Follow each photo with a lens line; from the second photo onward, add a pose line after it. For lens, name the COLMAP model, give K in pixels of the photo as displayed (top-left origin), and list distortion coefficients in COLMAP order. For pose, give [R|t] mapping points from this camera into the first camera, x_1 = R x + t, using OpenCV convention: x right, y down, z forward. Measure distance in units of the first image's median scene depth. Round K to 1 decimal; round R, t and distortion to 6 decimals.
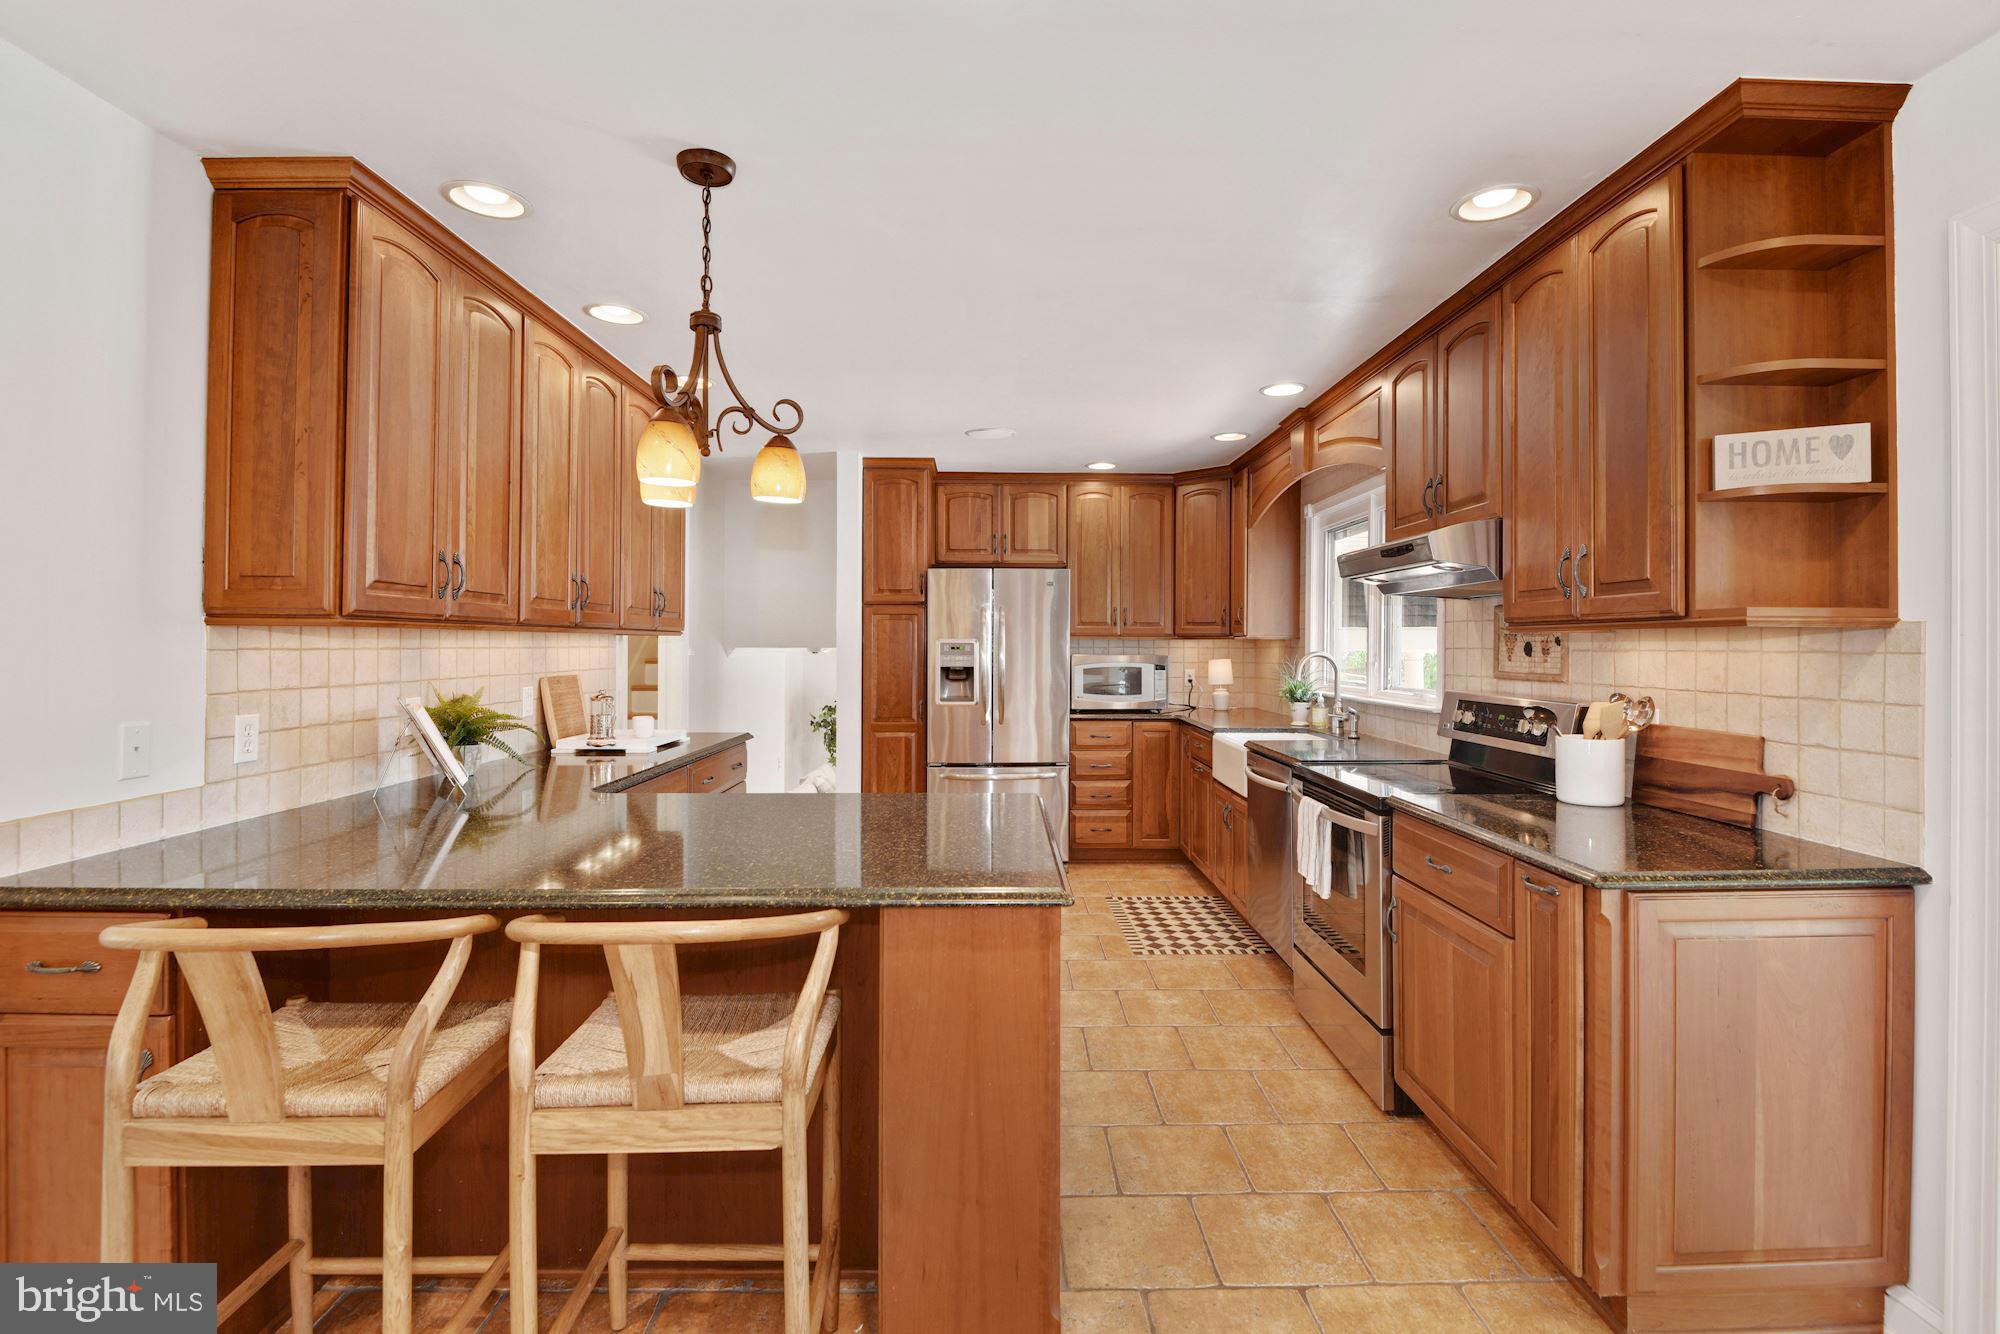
lens RADIAL K [[930.5, 0, 1058.9], [0, 930.5, 636.9], [0, 0, 1]] dist [-0.001537, -0.003018]
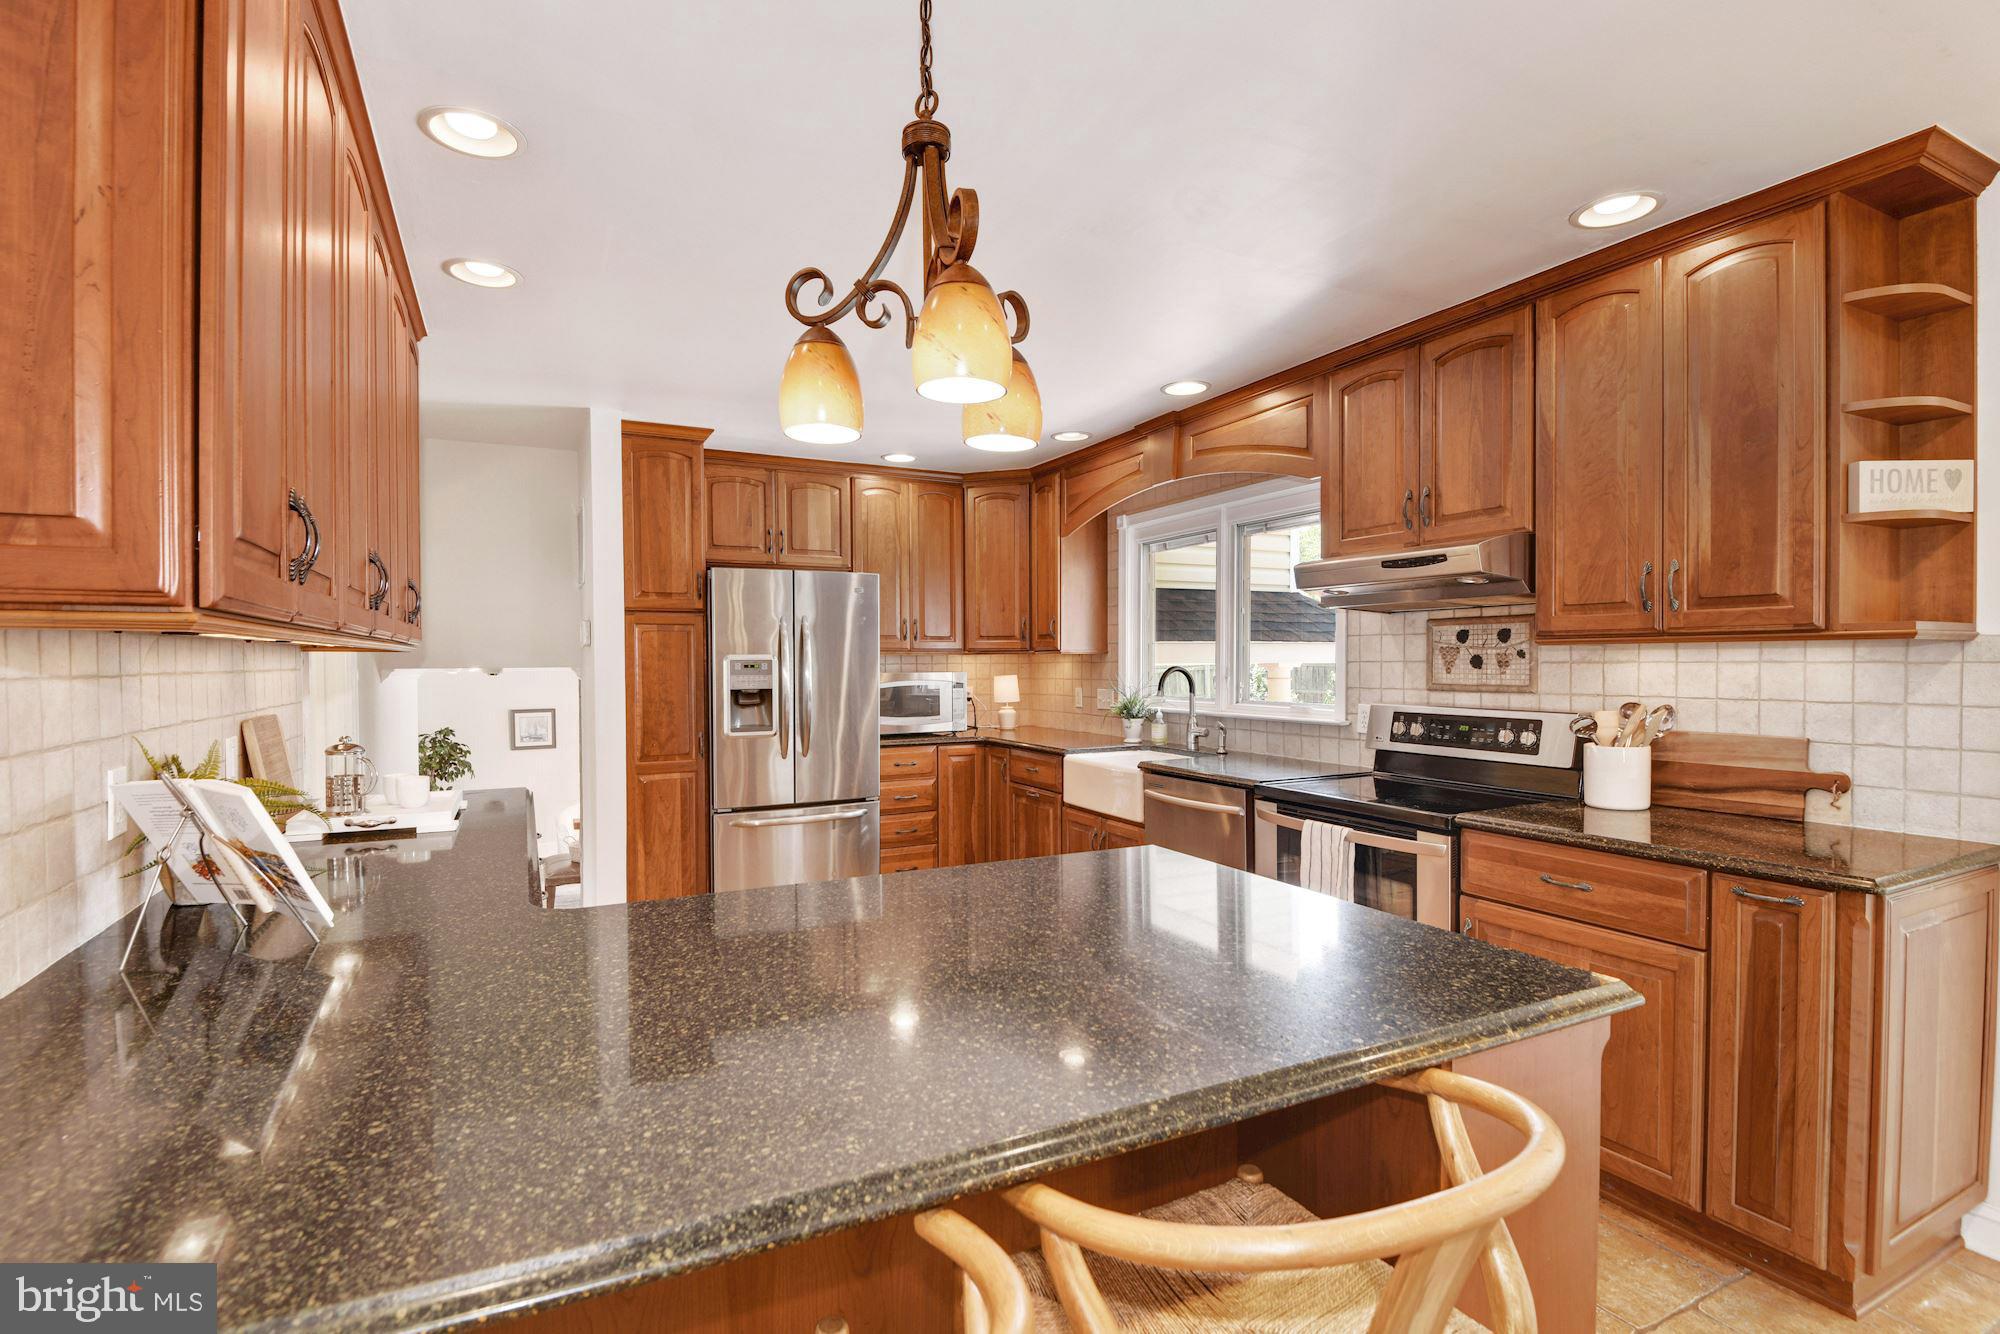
lens RADIAL K [[930.5, 0, 1020.4], [0, 930.5, 673.6], [0, 0, 1]] dist [-0.001537, -0.003018]
pose [[0.909493, -0.012462, 0.415533, -0.390500], [0.003188, 0.999730, 0.023004, 0.000843], [-0.415708, -0.019597, 0.909287, 0.264896]]
